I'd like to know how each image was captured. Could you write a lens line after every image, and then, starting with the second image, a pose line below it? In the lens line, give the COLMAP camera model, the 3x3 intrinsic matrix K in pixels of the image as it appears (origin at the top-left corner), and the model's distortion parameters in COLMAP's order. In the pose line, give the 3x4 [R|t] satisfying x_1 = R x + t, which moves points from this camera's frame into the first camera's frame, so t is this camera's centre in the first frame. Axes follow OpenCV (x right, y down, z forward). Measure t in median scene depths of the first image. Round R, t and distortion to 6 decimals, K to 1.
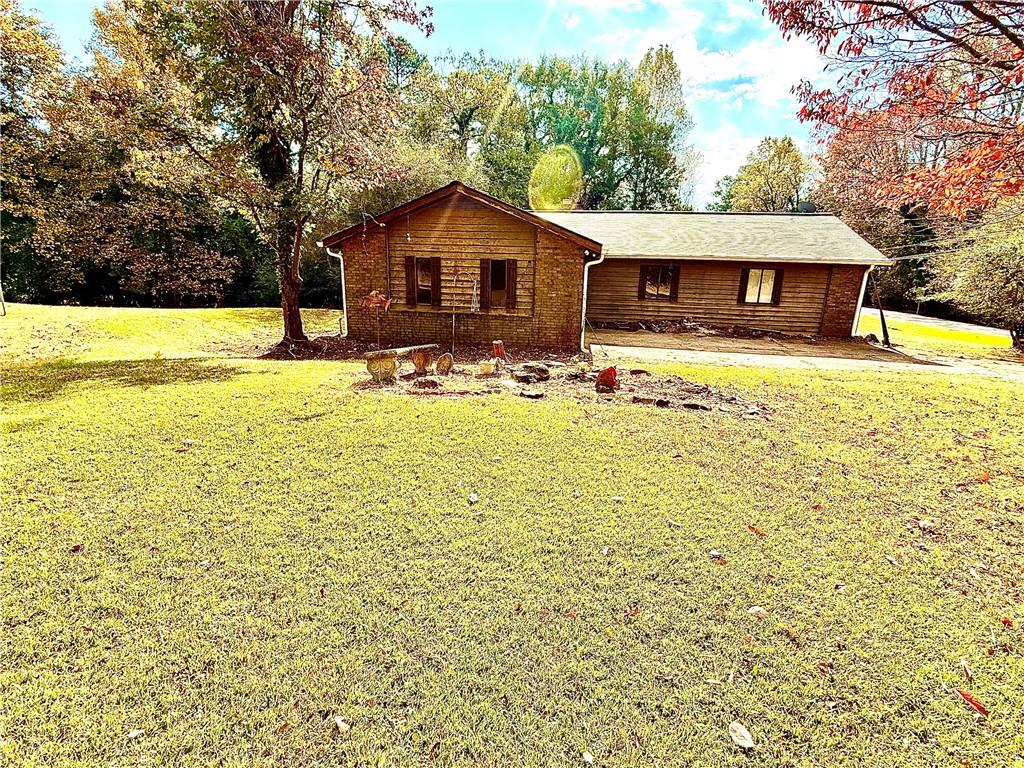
lens RADIAL K [[478.8, 0, 509.0], [0, 478.8, 382.9], [0, 0, 1]] dist [-0.004916, 0.000622]
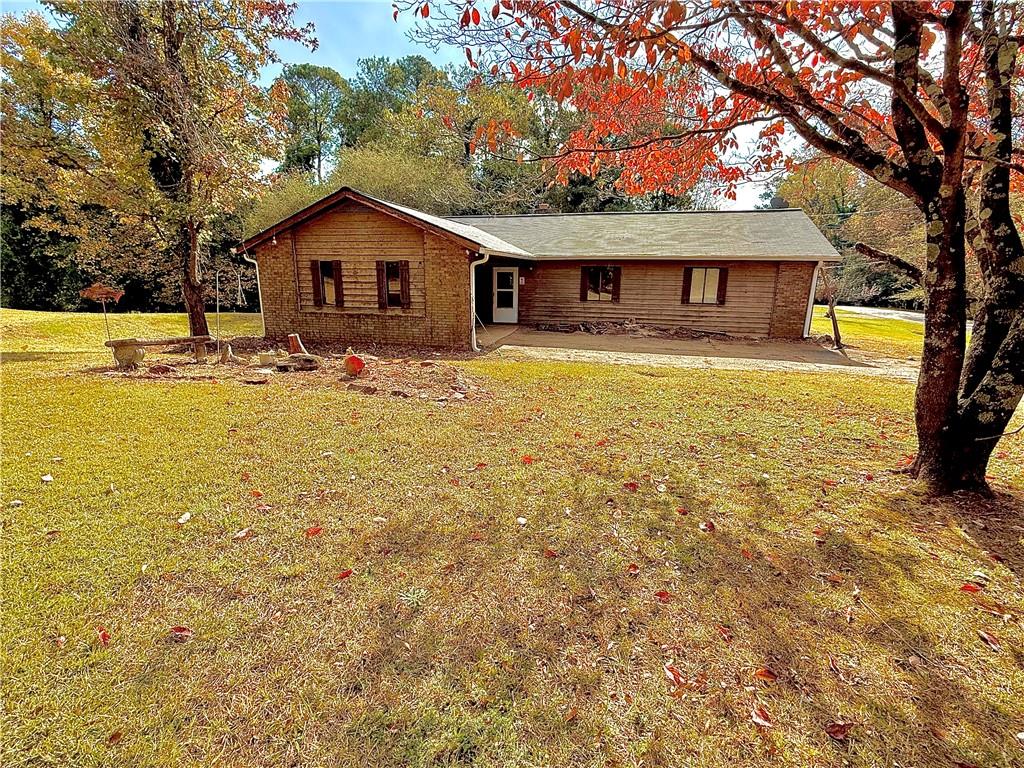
lens RADIAL K [[478.8, 0, 509.6], [0, 478.8, 383.7], [0, 0, 1]] dist [-0.004916, 0.000622]
pose [[0.994182, 0.007578, -0.107444, 0.250951], [-0.009459, 0.999811, -0.017010, 0.015189], [0.107295, 0.017927, 0.994066, 0.007397]]
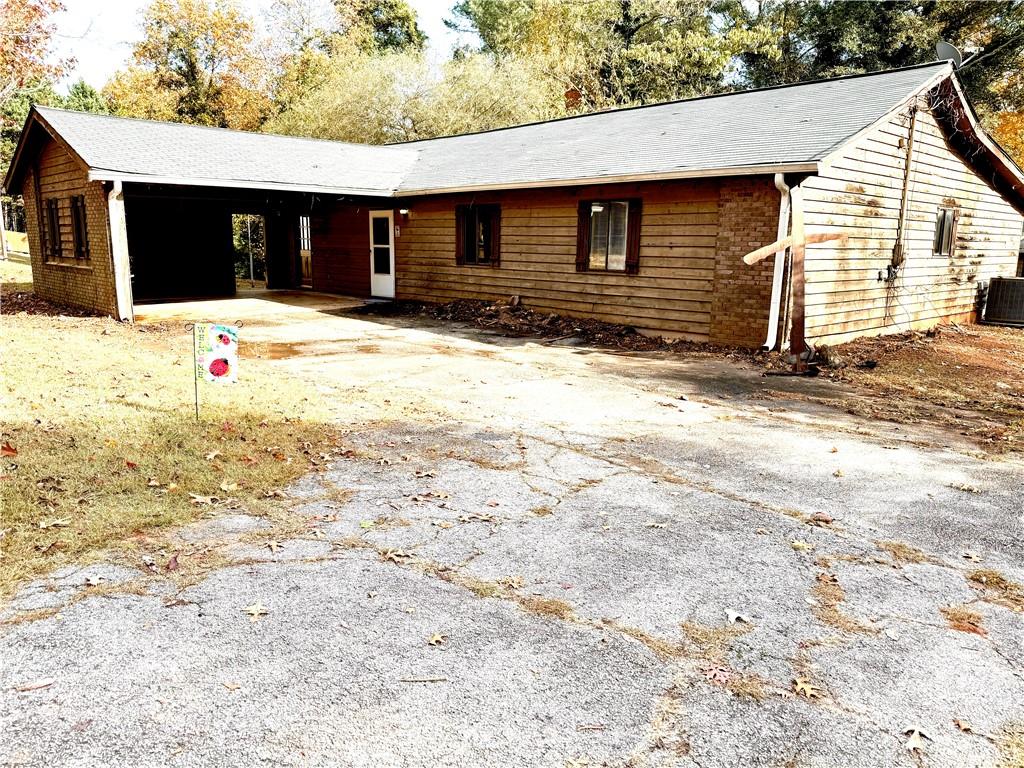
lens RADIAL K [[736.5, 0, 508.3], [0, 736.5, 401.7], [0, 0, 1]] dist [0.066766, -0.048919]
pose [[0.782543, 0.114435, -0.611990, 0.970572], [-0.138308, 0.990354, 0.008332, -0.024252], [0.607040, 0.078122, 0.790822, 0.355954]]
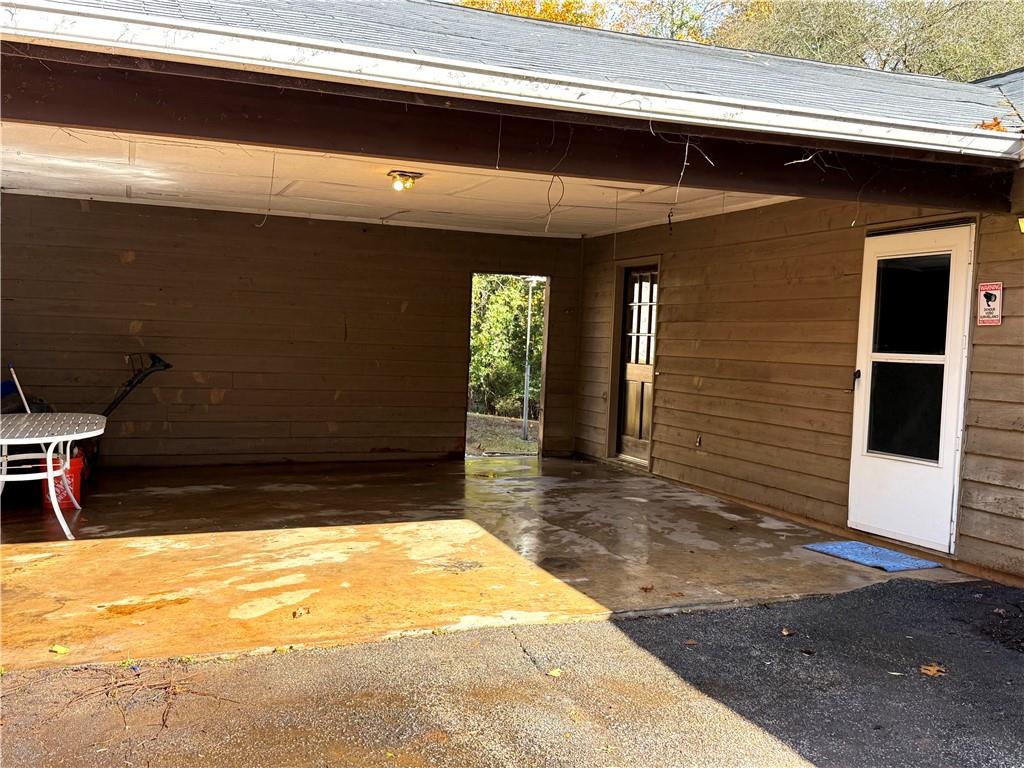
lens RADIAL K [[1009.8, 0, 514.1], [0, 1009.8, 384.4], [0, 0, 1]] dist [0.059285, 0.000000]
pose [[0.490082, 0.032151, -0.871083, 0.406605], [-0.230279, 0.968592, -0.093808, -0.131800], [0.840709, 0.246566, 0.482093, 0.761377]]
